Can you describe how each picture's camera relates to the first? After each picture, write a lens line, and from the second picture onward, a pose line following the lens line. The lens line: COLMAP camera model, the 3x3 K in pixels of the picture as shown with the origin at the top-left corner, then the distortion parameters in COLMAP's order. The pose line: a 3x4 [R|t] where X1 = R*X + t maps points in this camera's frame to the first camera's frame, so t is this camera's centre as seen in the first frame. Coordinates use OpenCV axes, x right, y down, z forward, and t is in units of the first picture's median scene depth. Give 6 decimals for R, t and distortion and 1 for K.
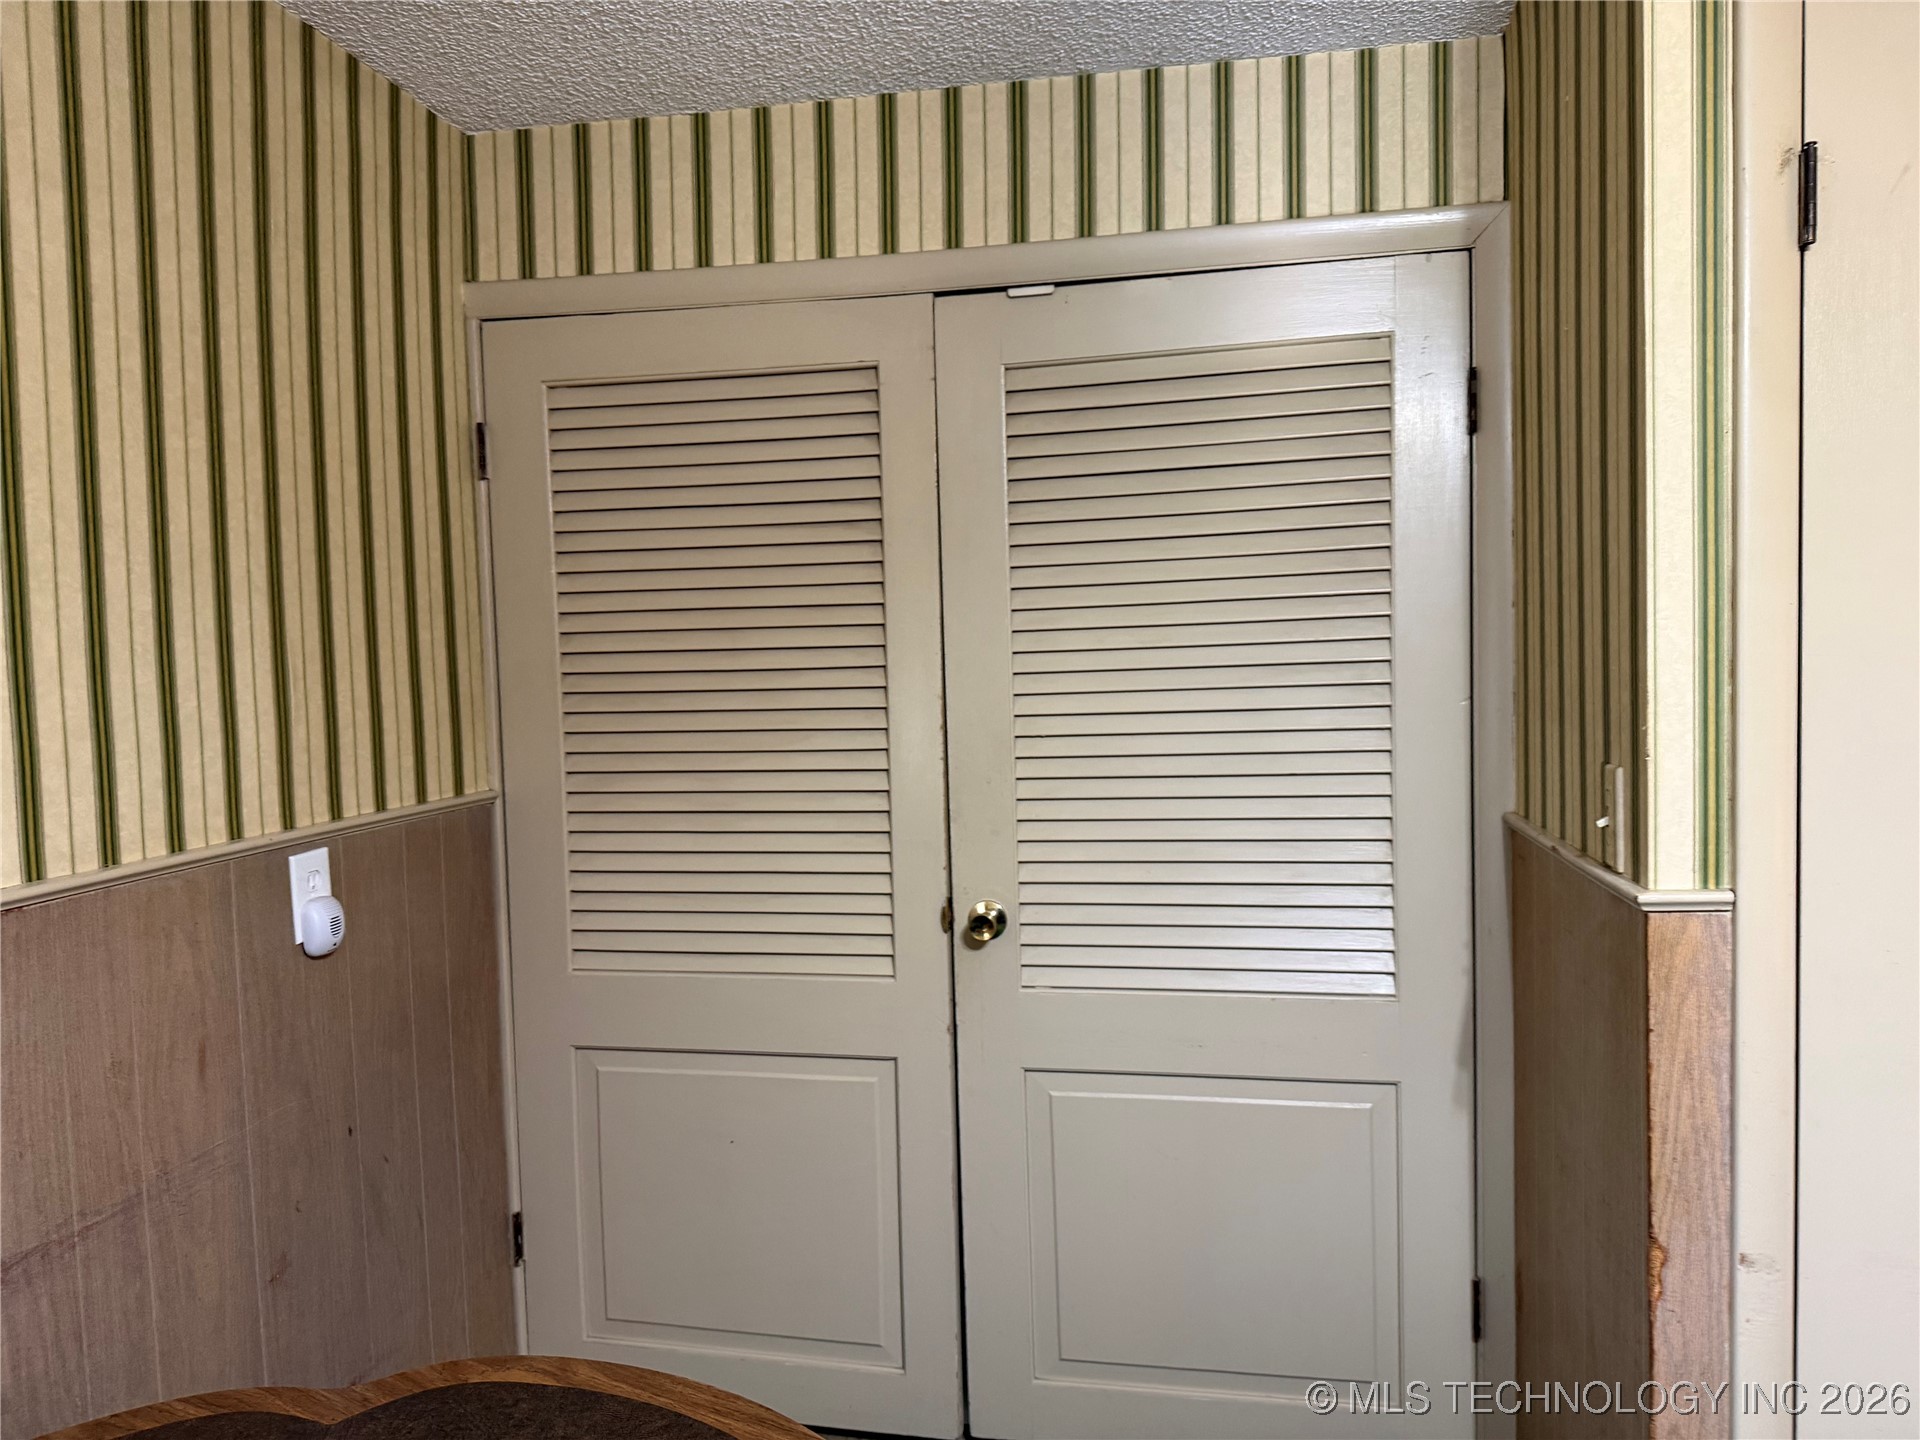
lens RADIAL K [[1360.1, 0, 954.8], [0, 1360.1, 738.1], [0, 0, 1]] dist [-0.008065, -0.030164]
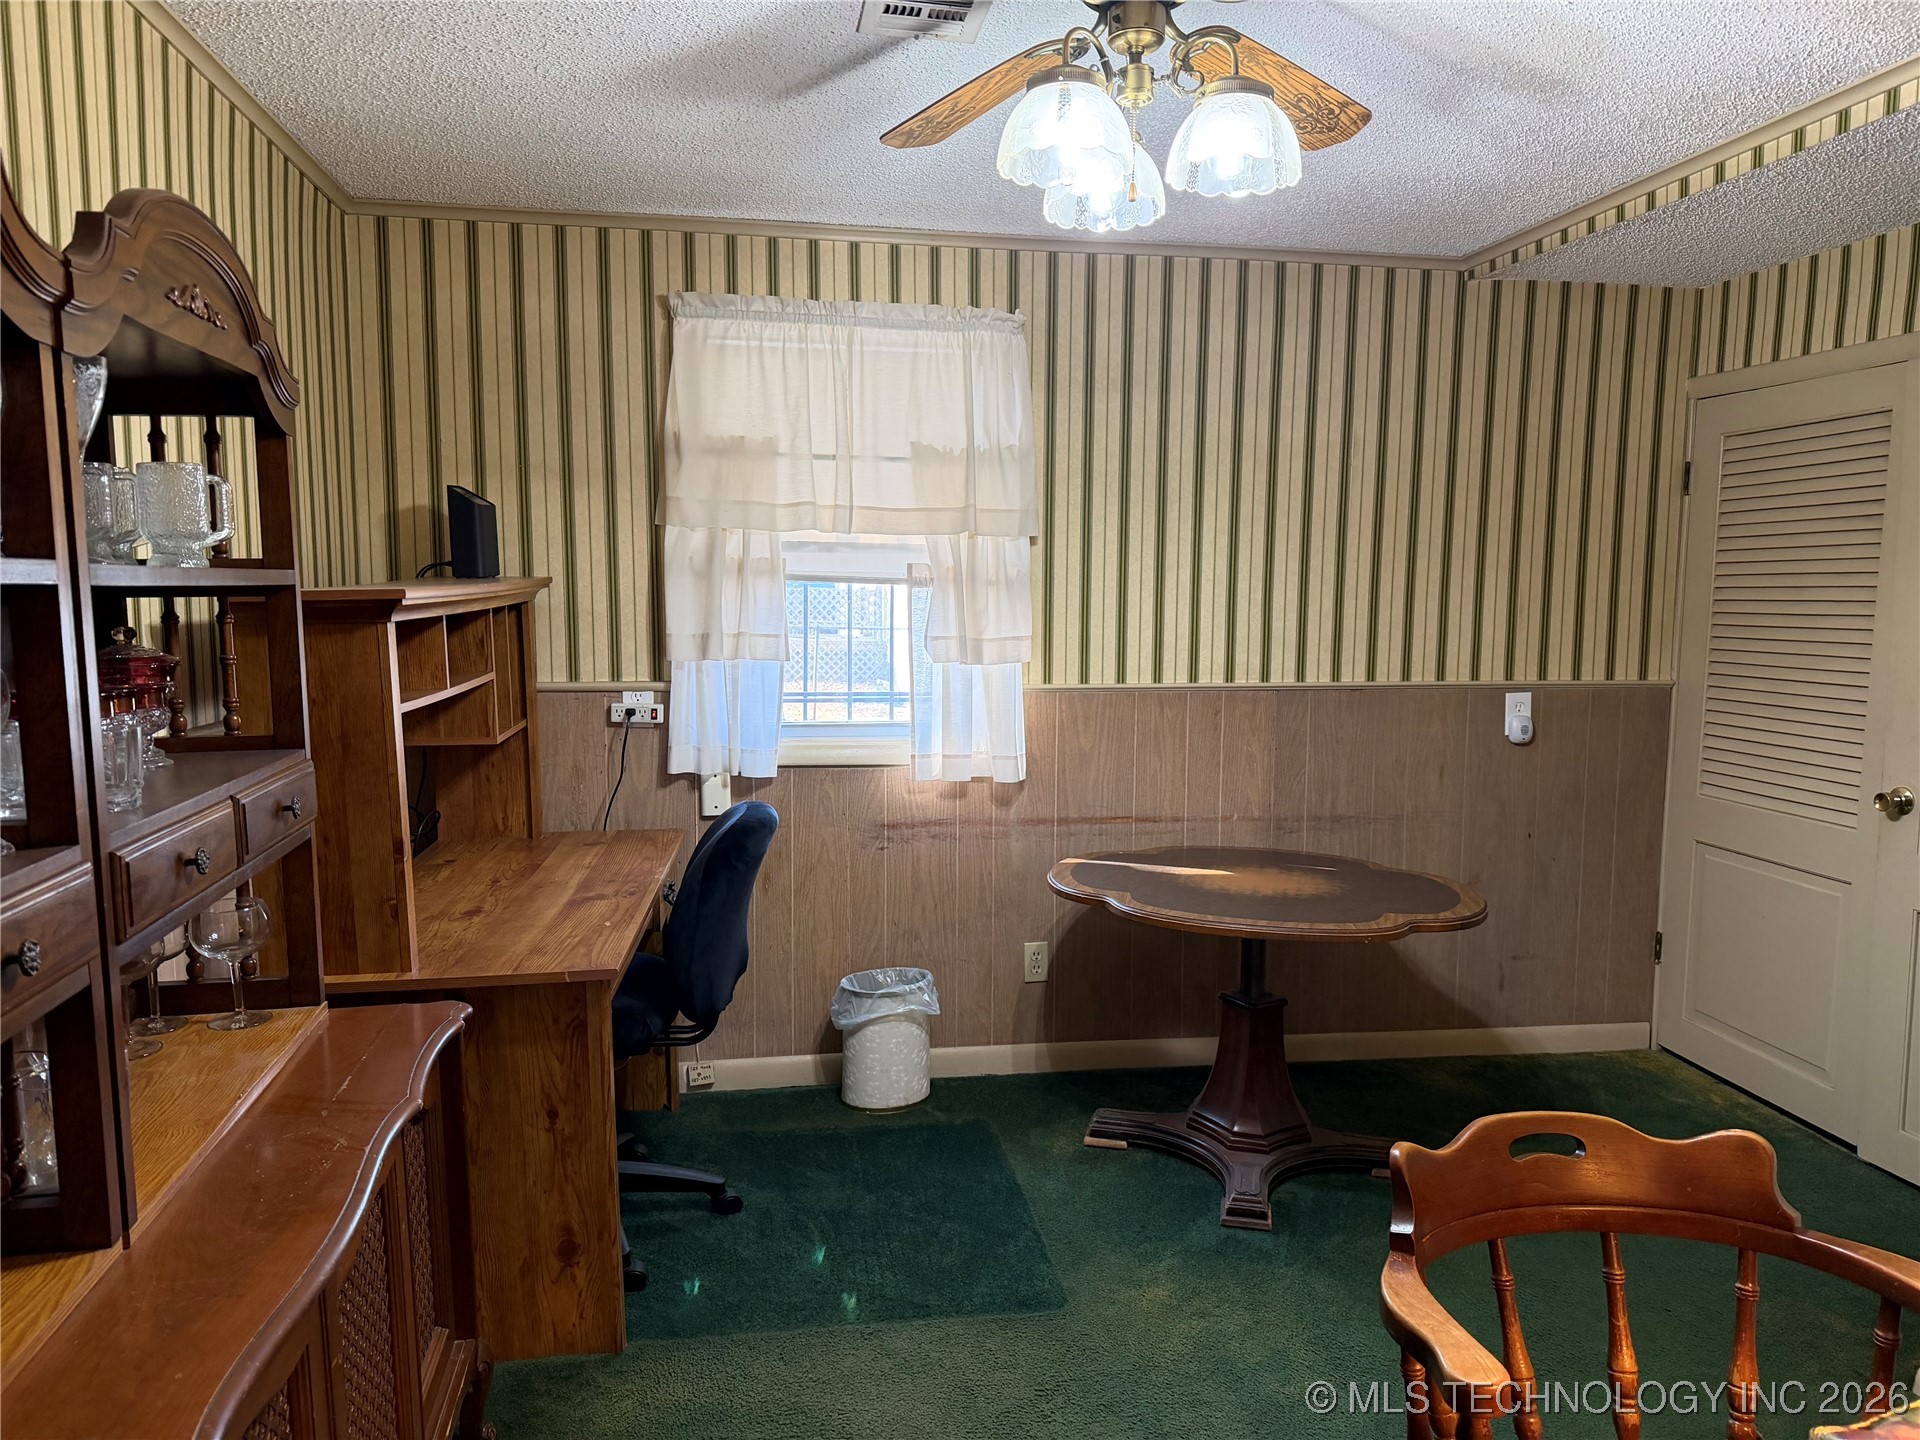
lens RADIAL K [[1360.1, 0, 958.3], [0, 1360.1, 729.5], [0, 0, 1]] dist [-0.008065, -0.030164]
pose [[0.339047, 0.117779, -0.933368, 0.997134], [-0.073092, 0.992431, 0.098681, -0.002116], [0.937926, 0.034764, 0.345089, -0.439643]]
